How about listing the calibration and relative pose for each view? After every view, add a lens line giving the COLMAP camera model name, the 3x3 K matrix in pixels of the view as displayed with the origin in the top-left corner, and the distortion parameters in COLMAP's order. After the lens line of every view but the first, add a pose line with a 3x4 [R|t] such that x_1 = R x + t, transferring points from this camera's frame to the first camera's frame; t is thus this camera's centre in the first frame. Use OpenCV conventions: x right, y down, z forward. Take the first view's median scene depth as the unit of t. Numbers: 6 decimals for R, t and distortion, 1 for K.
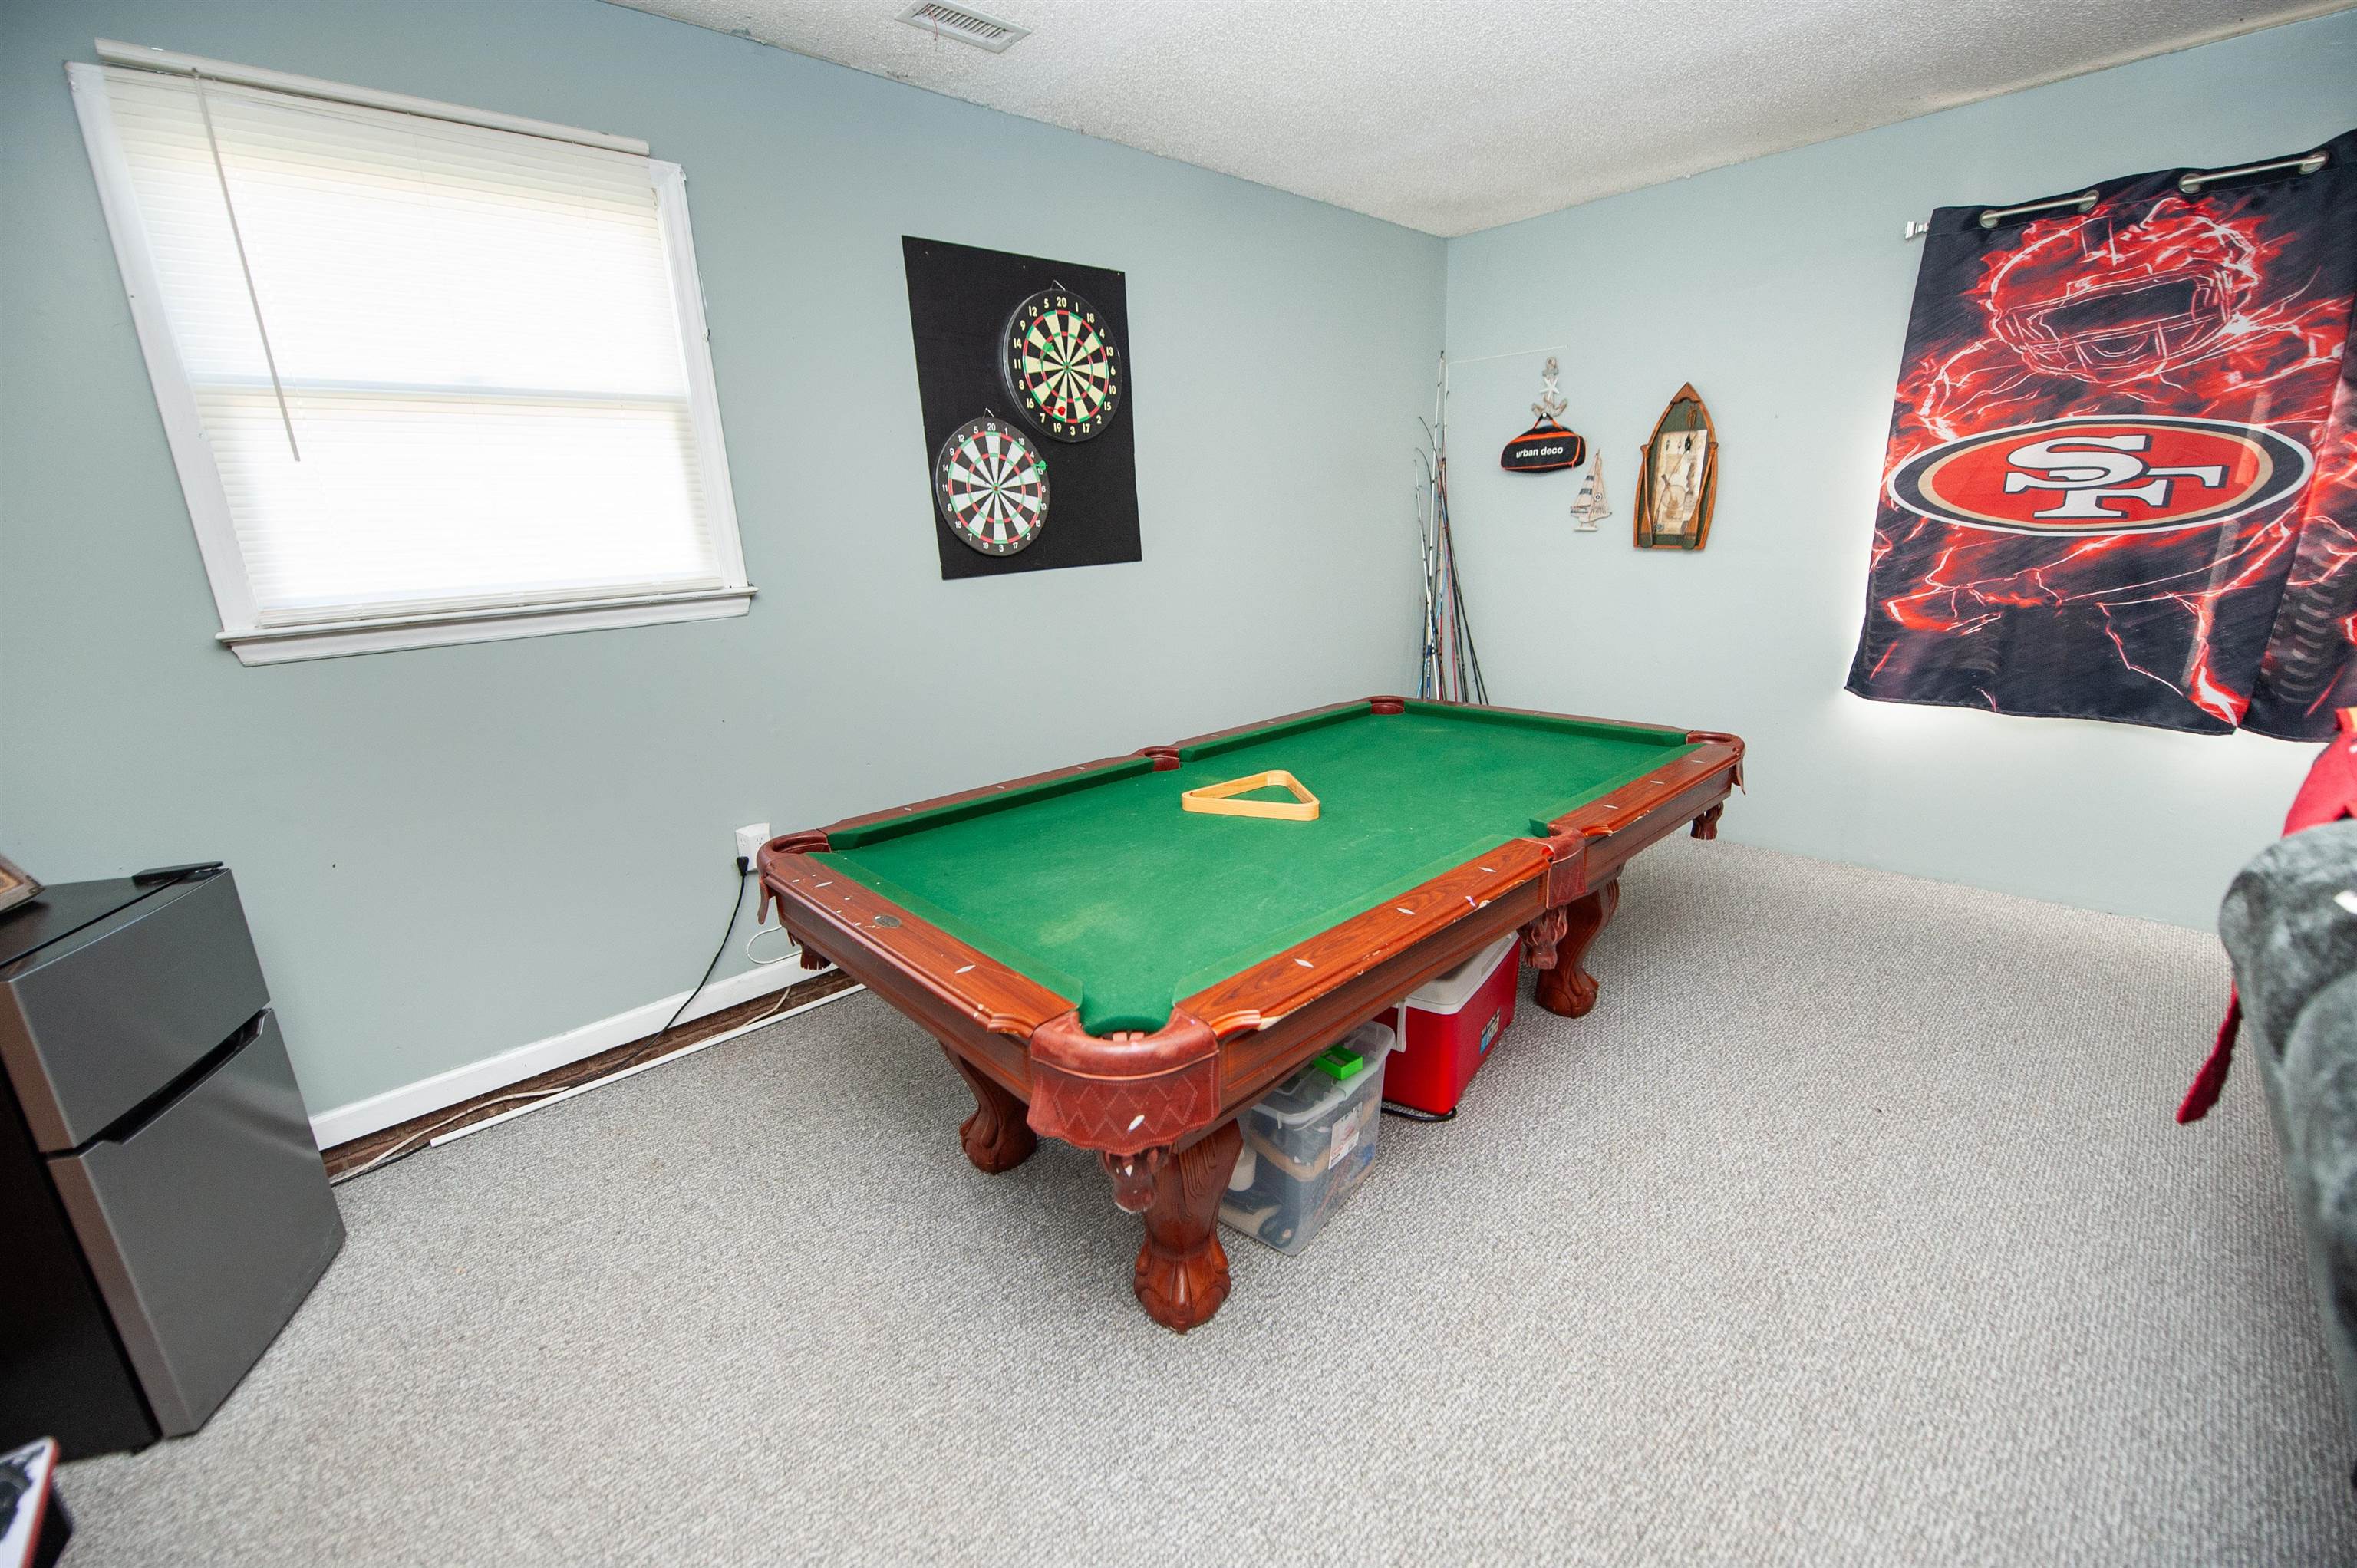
lens RADIAL K [[947.3, 0, 1177.1], [0, 947.3, 797.8], [0, 0, 1]] dist [-0.021069, -0.000707]
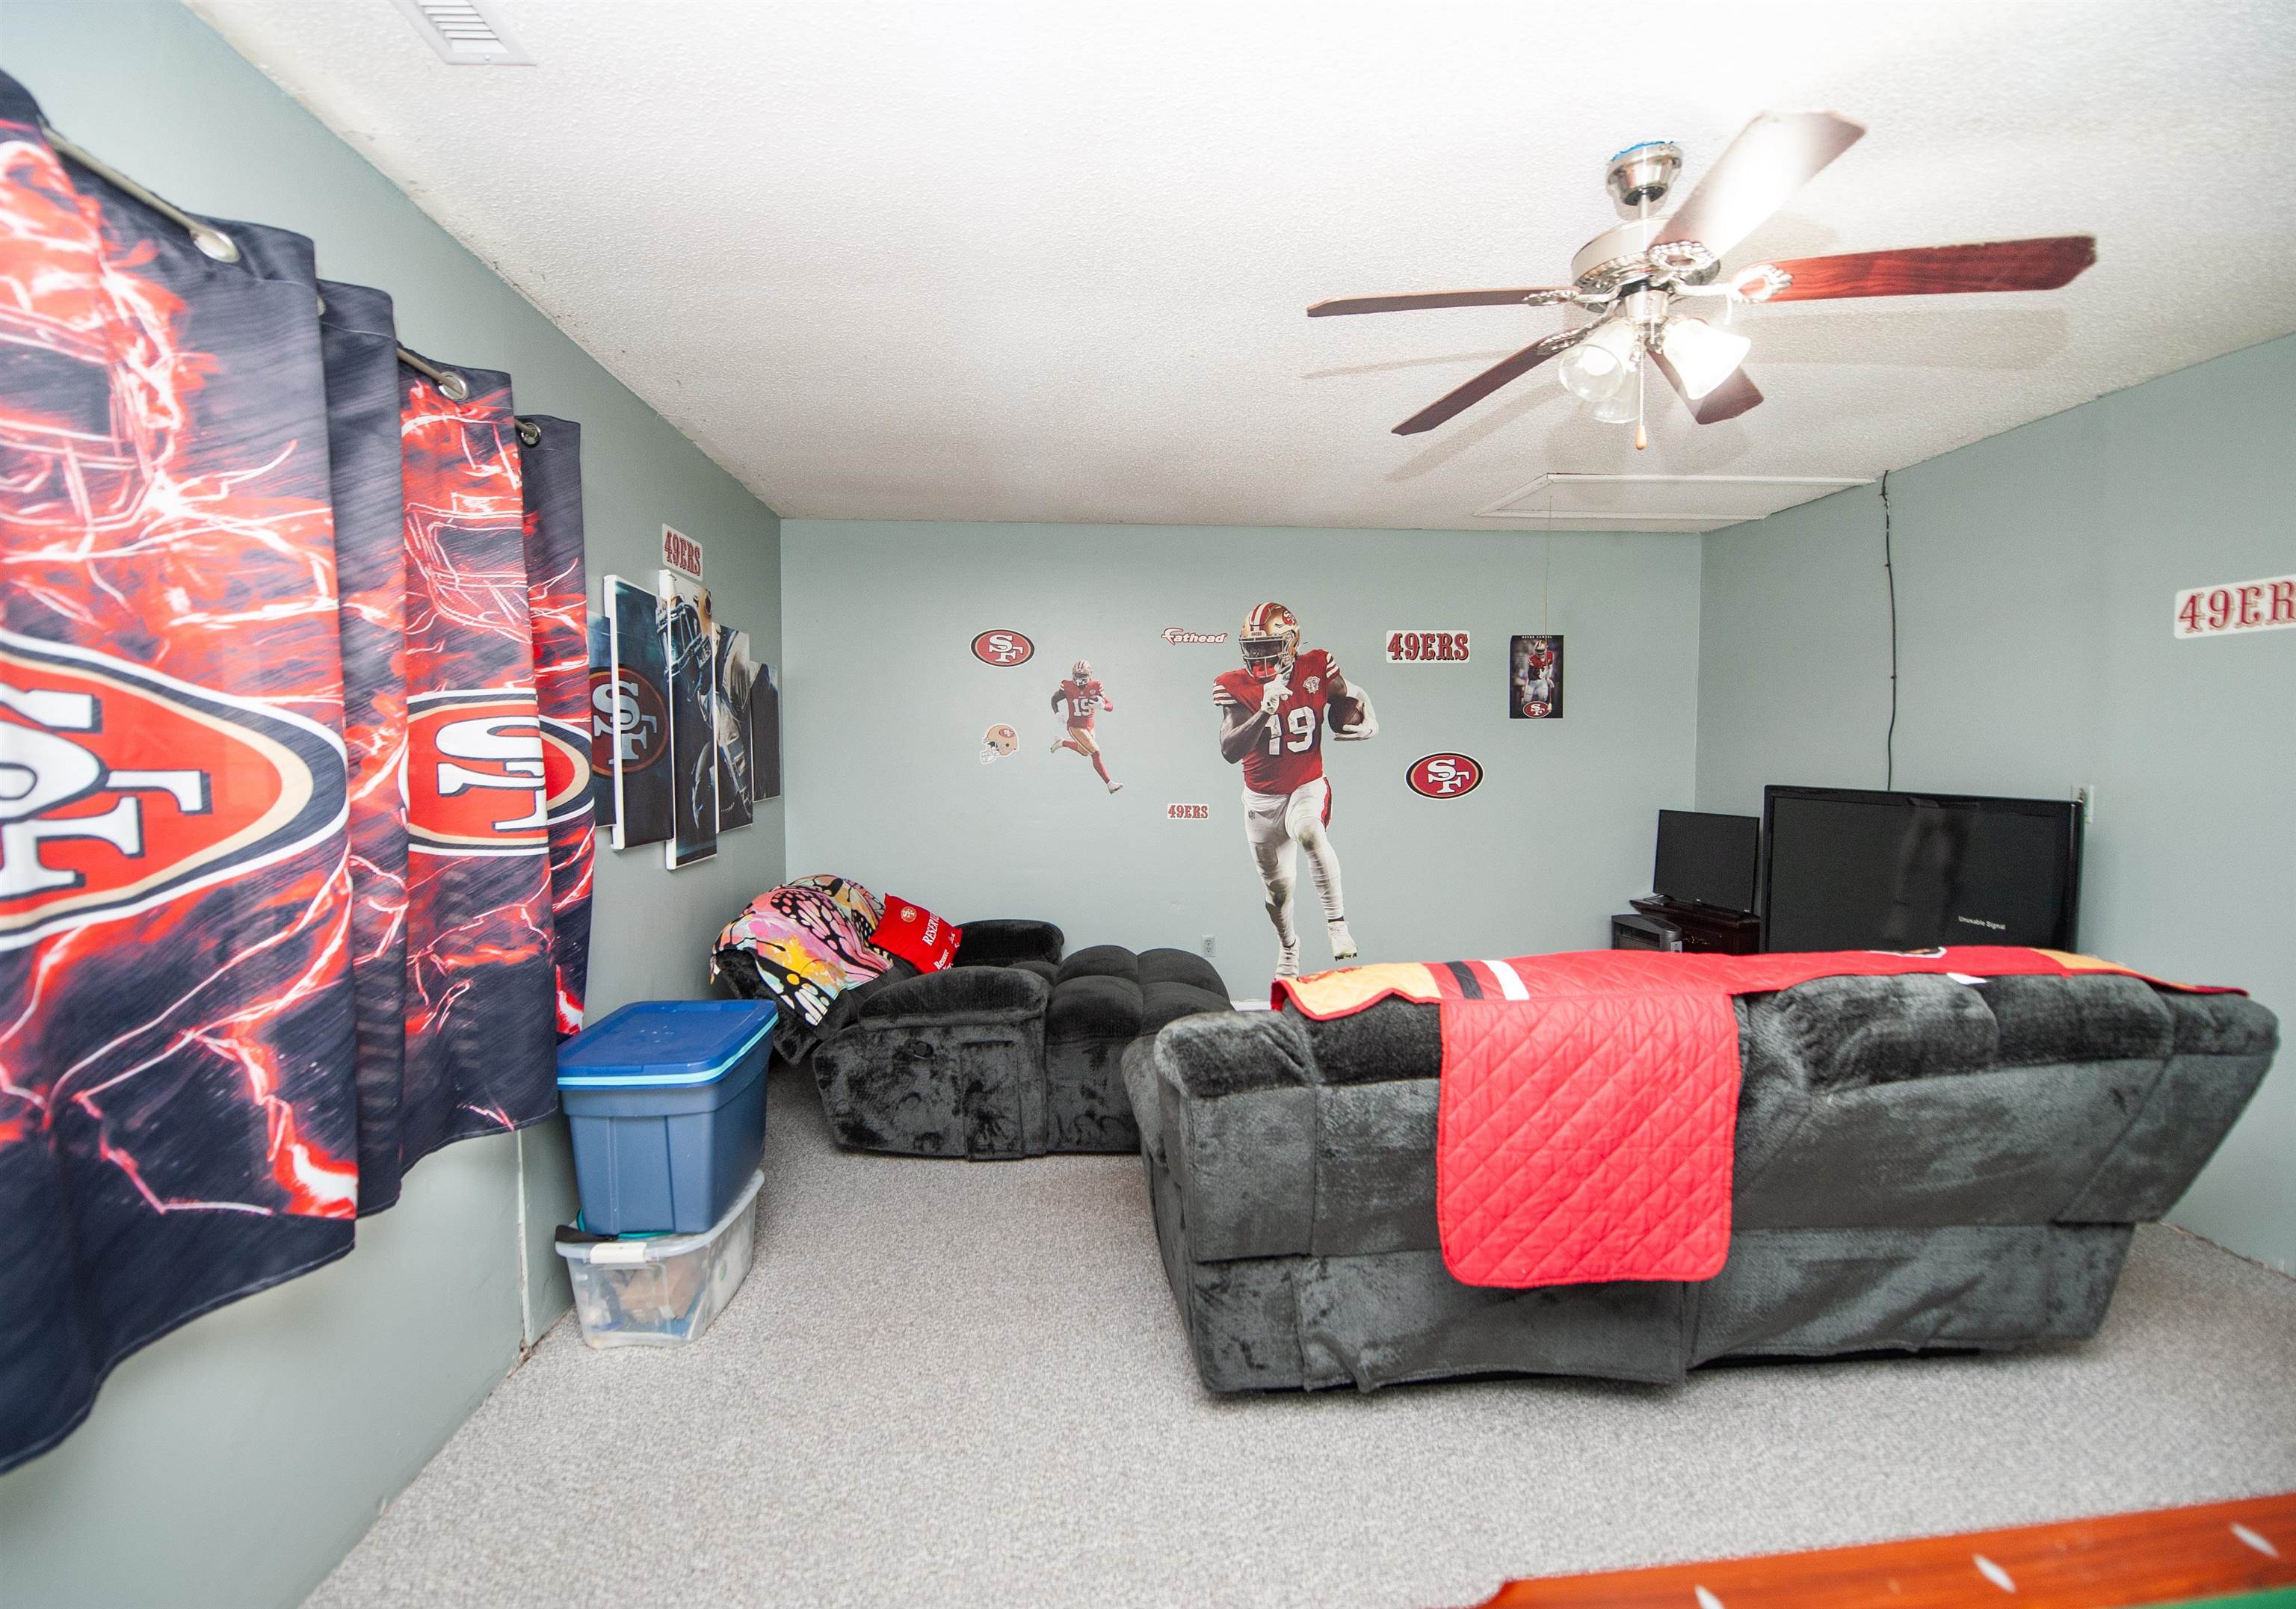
lens RADIAL K [[962.2, 0, 1111.2], [0, 962.2, 806.3], [0, 0, 1]] dist [-0.000633, -0.011108]
pose [[-0.772916, 0.018819, 0.634229, 0.424049], [0.213795, 0.948834, 0.232392, -0.350051], [-0.597405, 0.315215, -0.737392, 1.066306]]
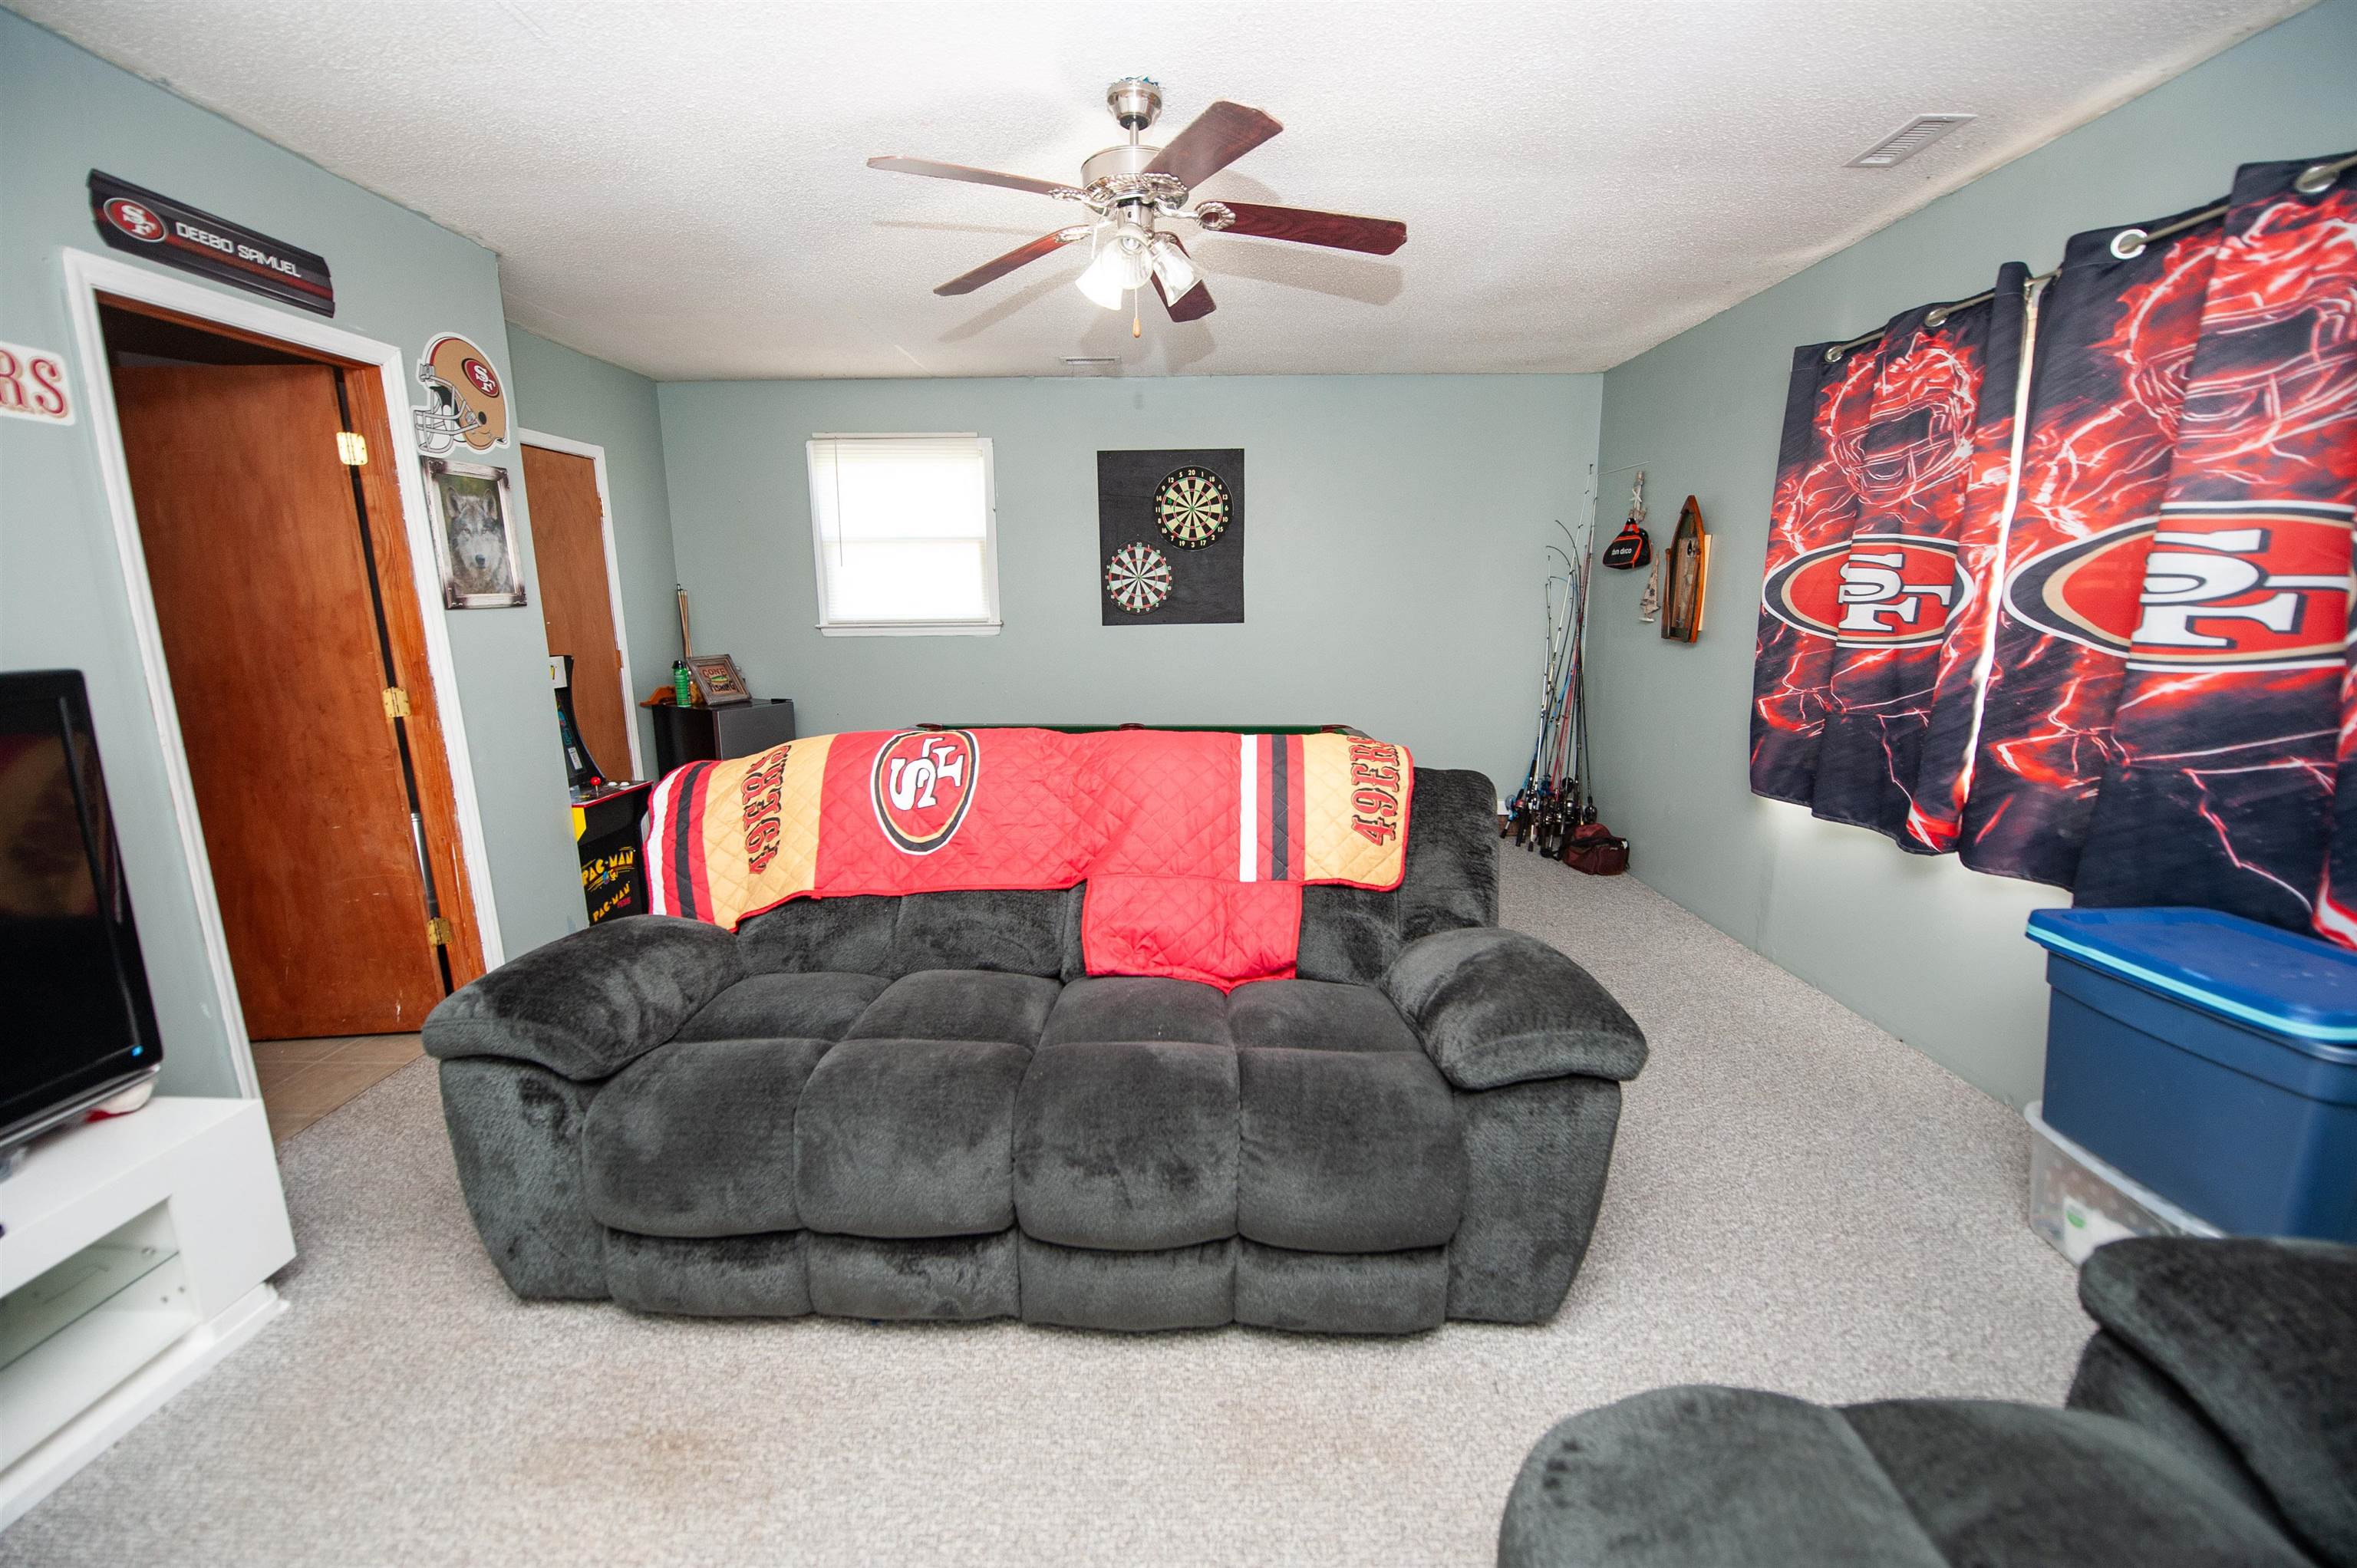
lens RADIAL K [[934.1, 0, 1178.6], [0, 934.1, 788.1], [0, 0, 1]] dist [-0.016469, -0.002907]
pose [[0.736293, 0.174029, -0.653901, 1.186796], [-0.212423, 0.976956, 0.020818, 0.010560], [0.642456, 0.123576, 0.756293, -0.263039]]
